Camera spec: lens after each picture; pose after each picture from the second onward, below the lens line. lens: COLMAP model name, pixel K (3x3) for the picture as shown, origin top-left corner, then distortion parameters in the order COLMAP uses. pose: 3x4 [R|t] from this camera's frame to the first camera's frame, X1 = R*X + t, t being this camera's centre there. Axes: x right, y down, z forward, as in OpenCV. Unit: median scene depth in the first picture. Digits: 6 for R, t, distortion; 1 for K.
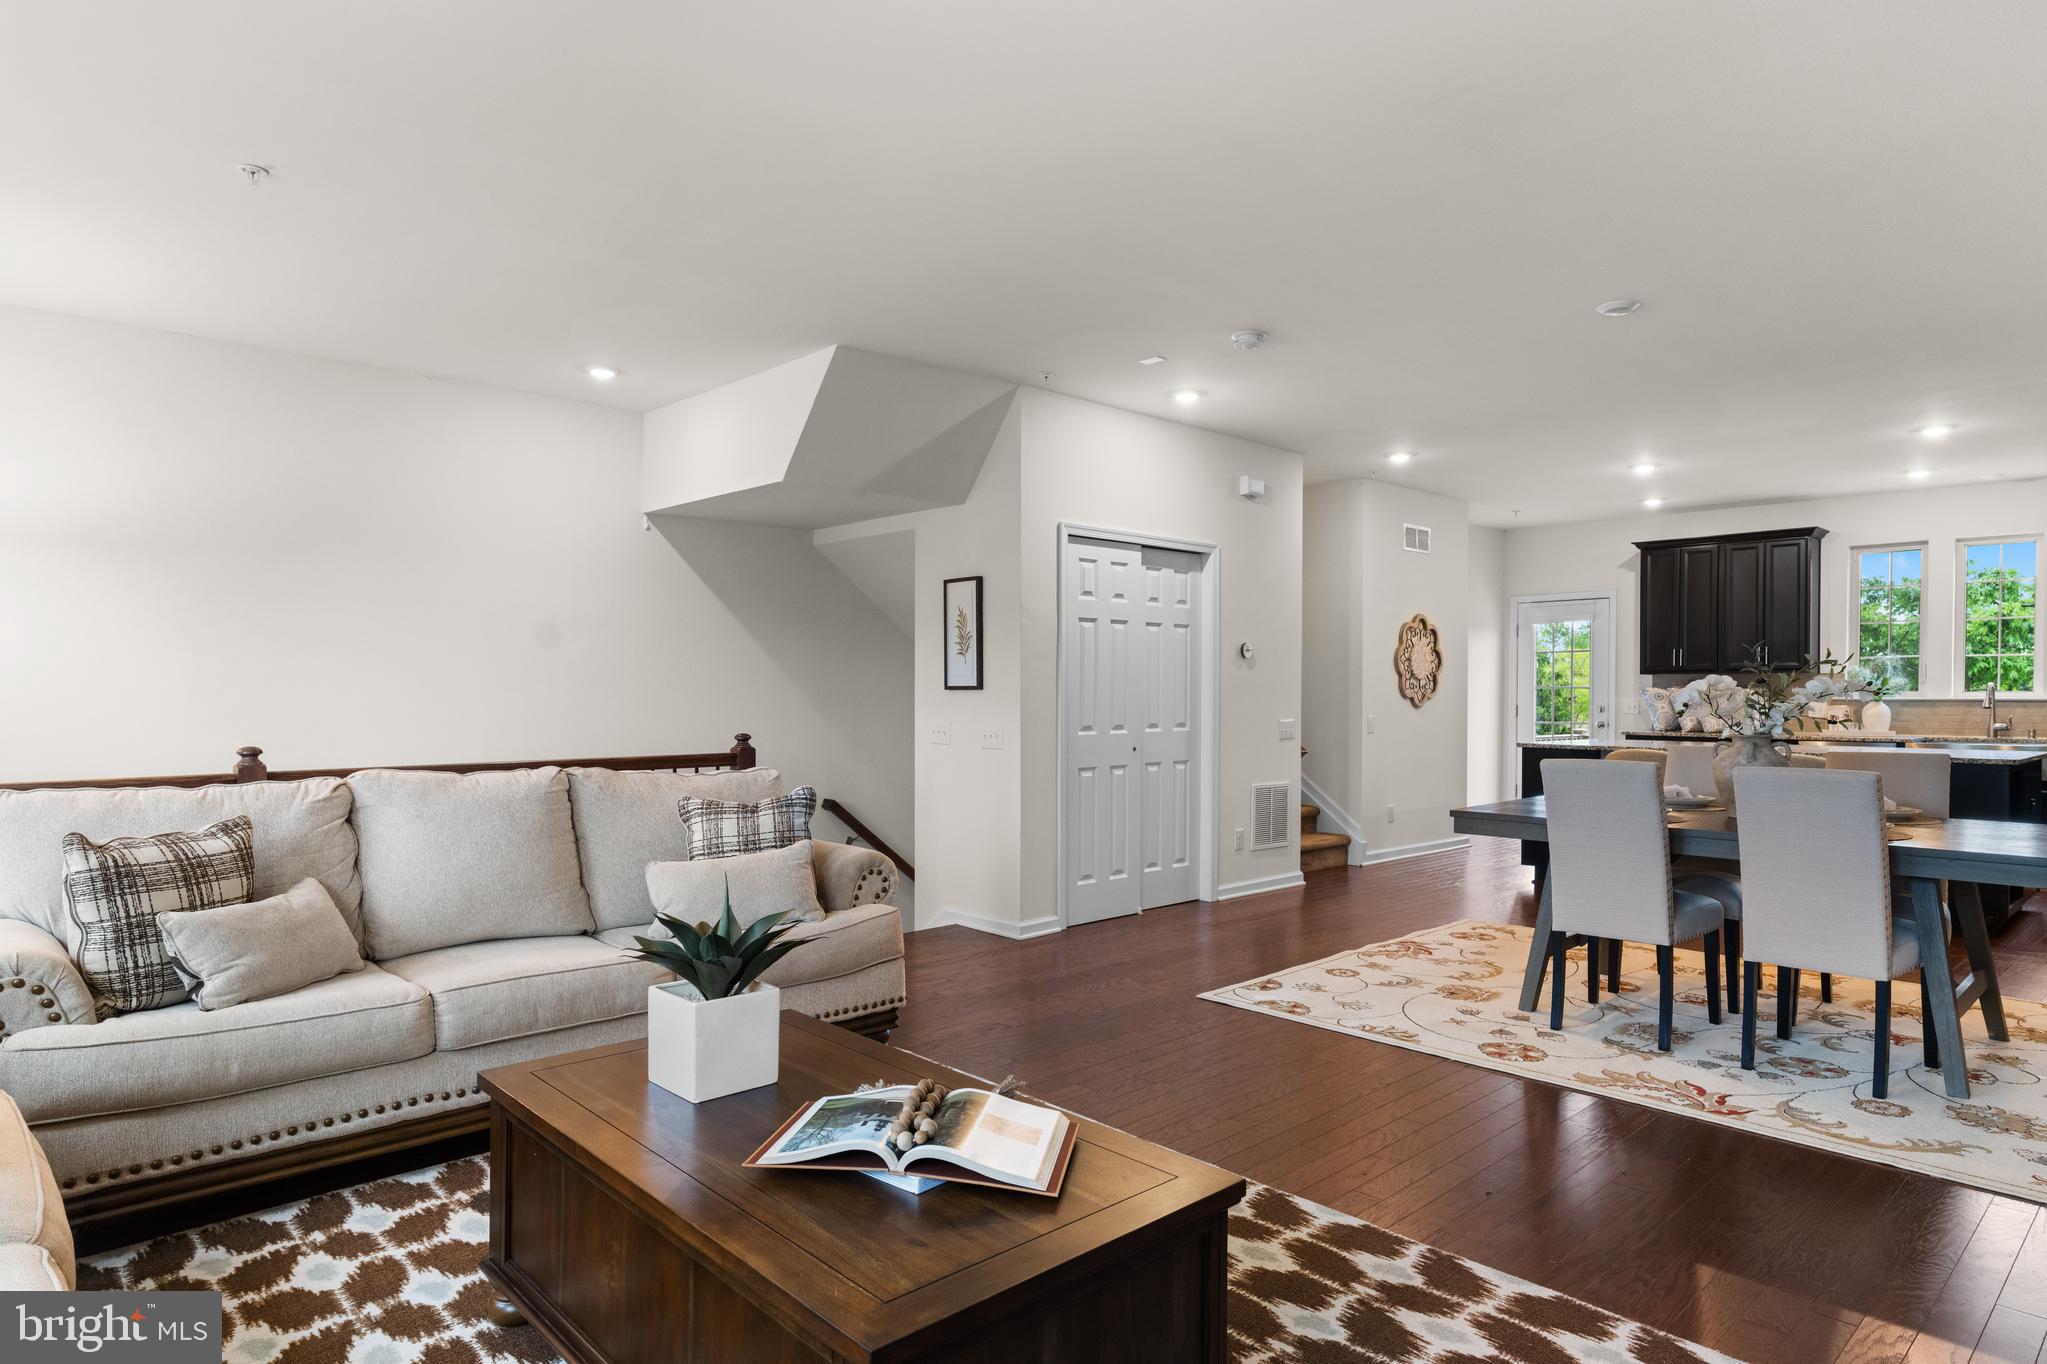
lens RADIAL K [[1154.8, 0, 1024.4], [0, 1154.8, 696.2], [0, 0, 1]] dist [-0.004119, -0.000844]
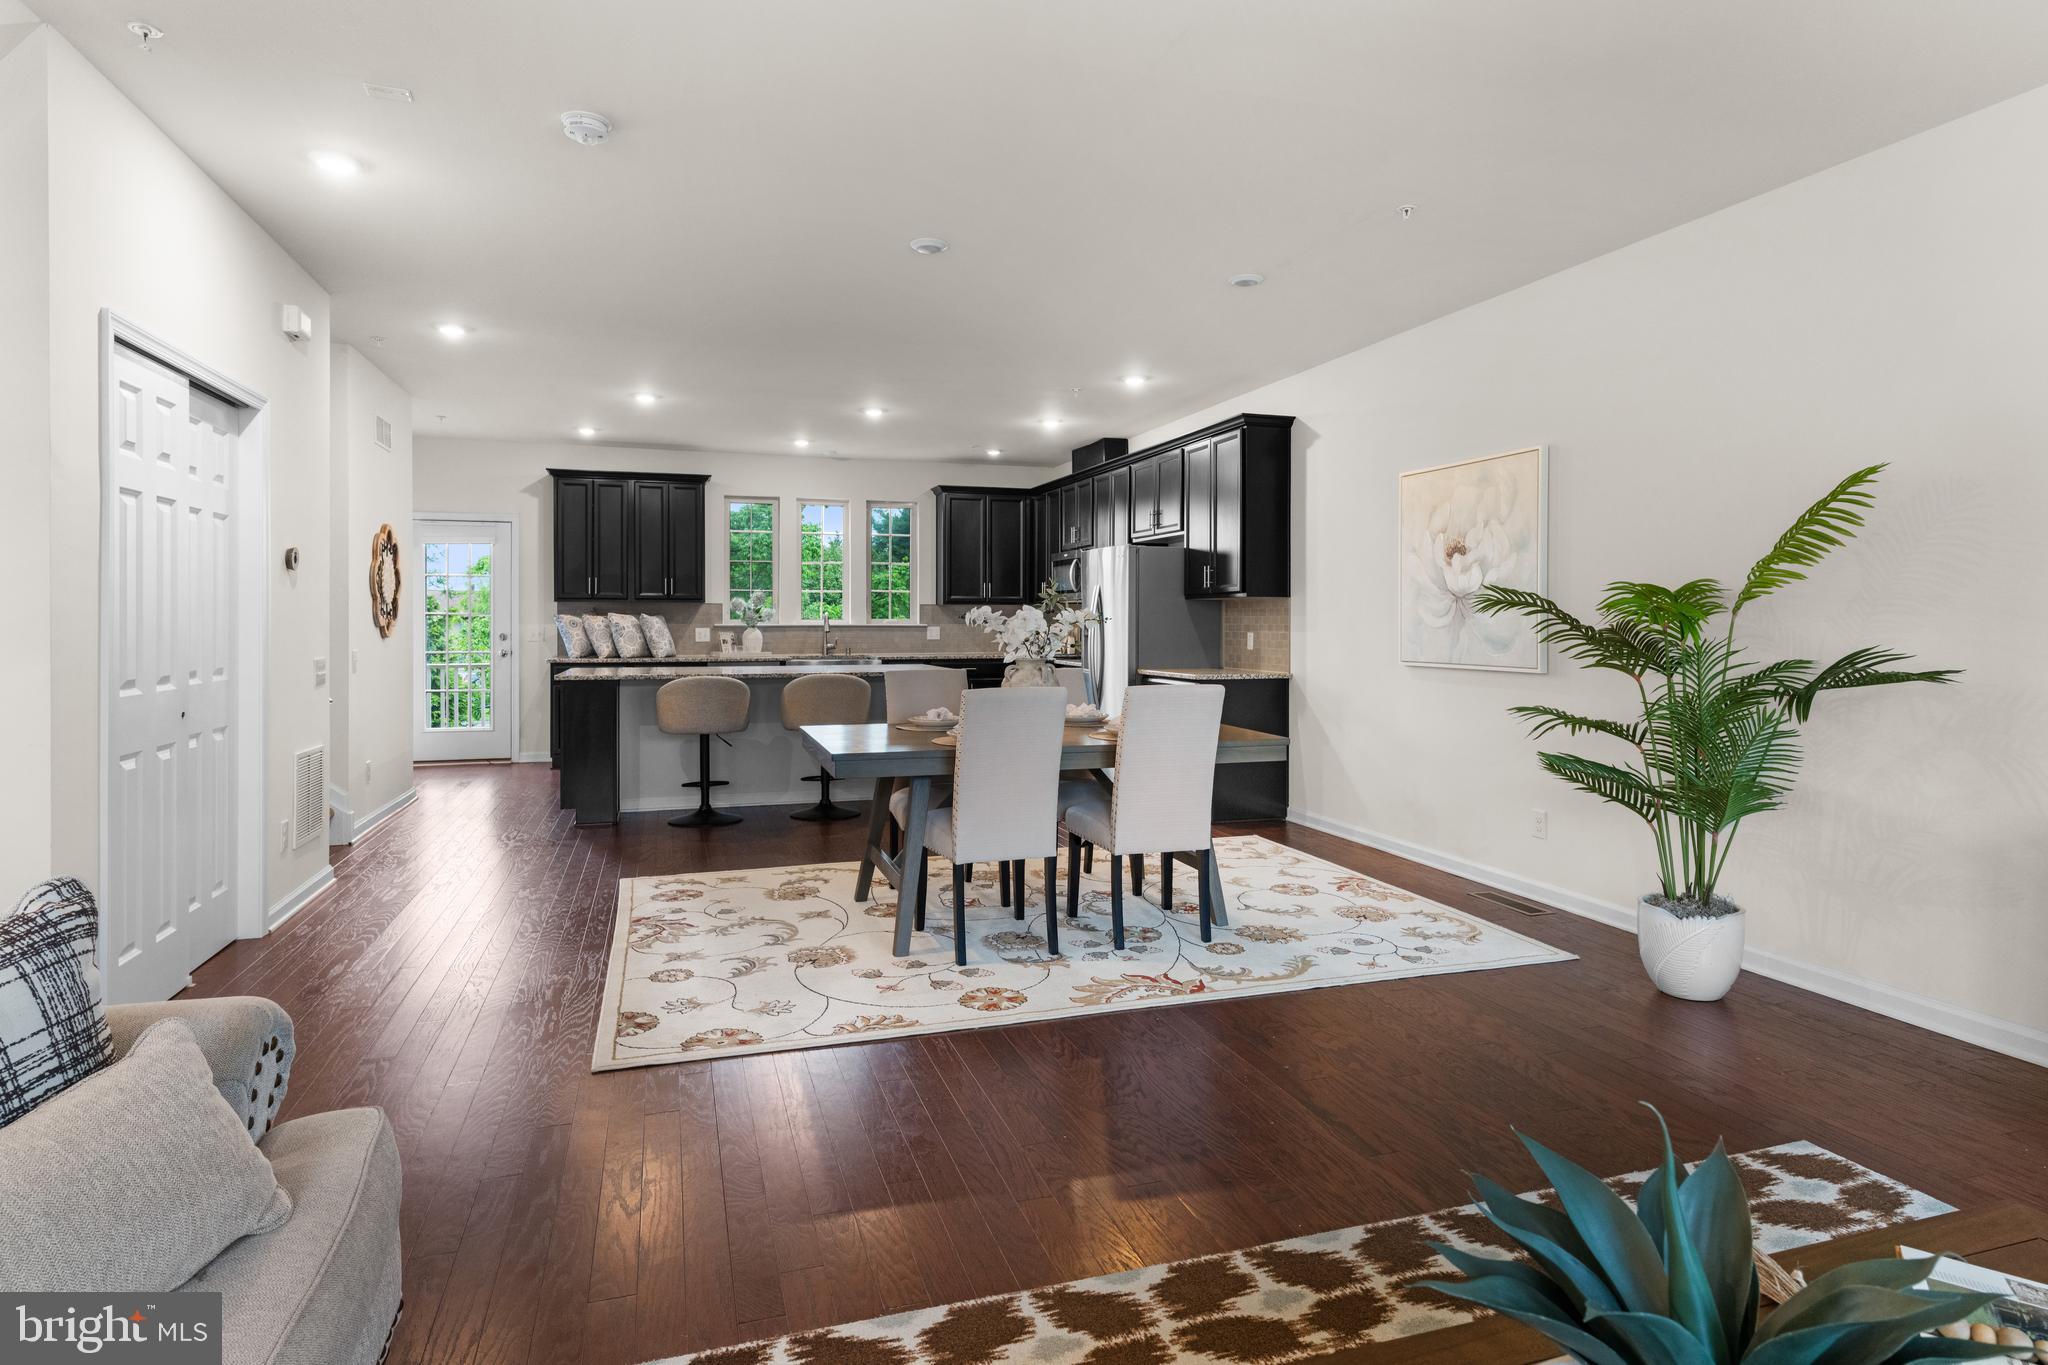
lens RADIAL K [[1097.9, 0, 1017.7], [0, 1097.9, 626.9], [0, 0, 1]] dist [0.000774, -0.000185]
pose [[0.429310, -0.005936, 0.903138, -0.251481], [0.002220, 0.999982, 0.005517, -0.002469], [-0.903154, -0.000363, 0.429316, 0.388119]]
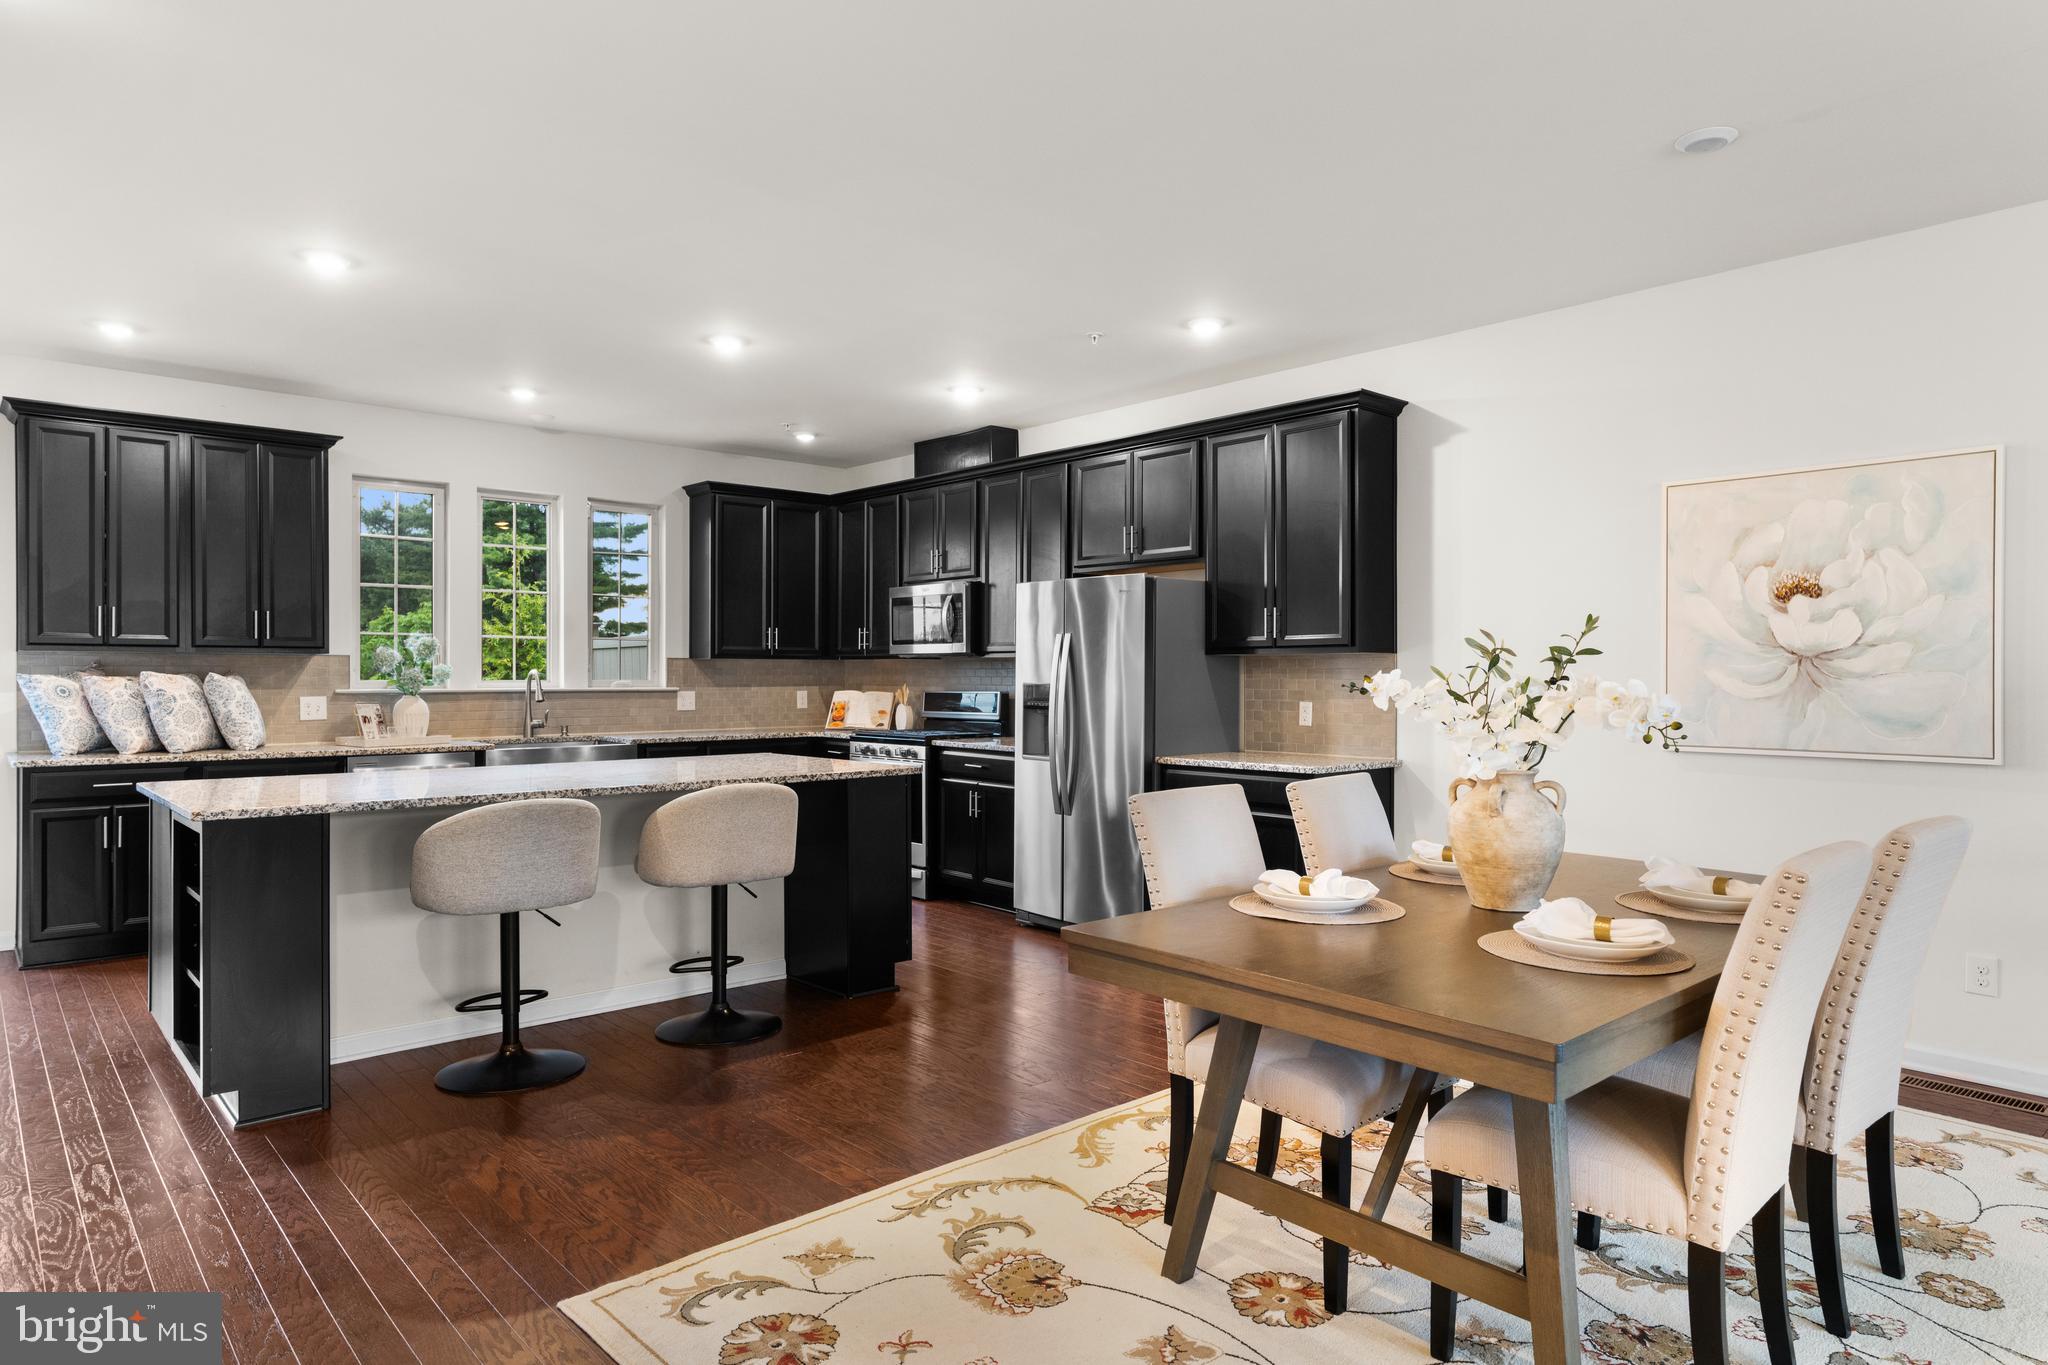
lens RADIAL K [[1187.2, 0, 1026.3], [0, 1187.2, 675.4], [0, 0, 1]] dist [-0.010696, -0.000454]
pose [[0.022896, -0.001743, 0.999736, 0.012640], [0.002367, 0.999996, 0.001689, -0.012157], [-0.999735, 0.002328, 0.022900, 0.883483]]
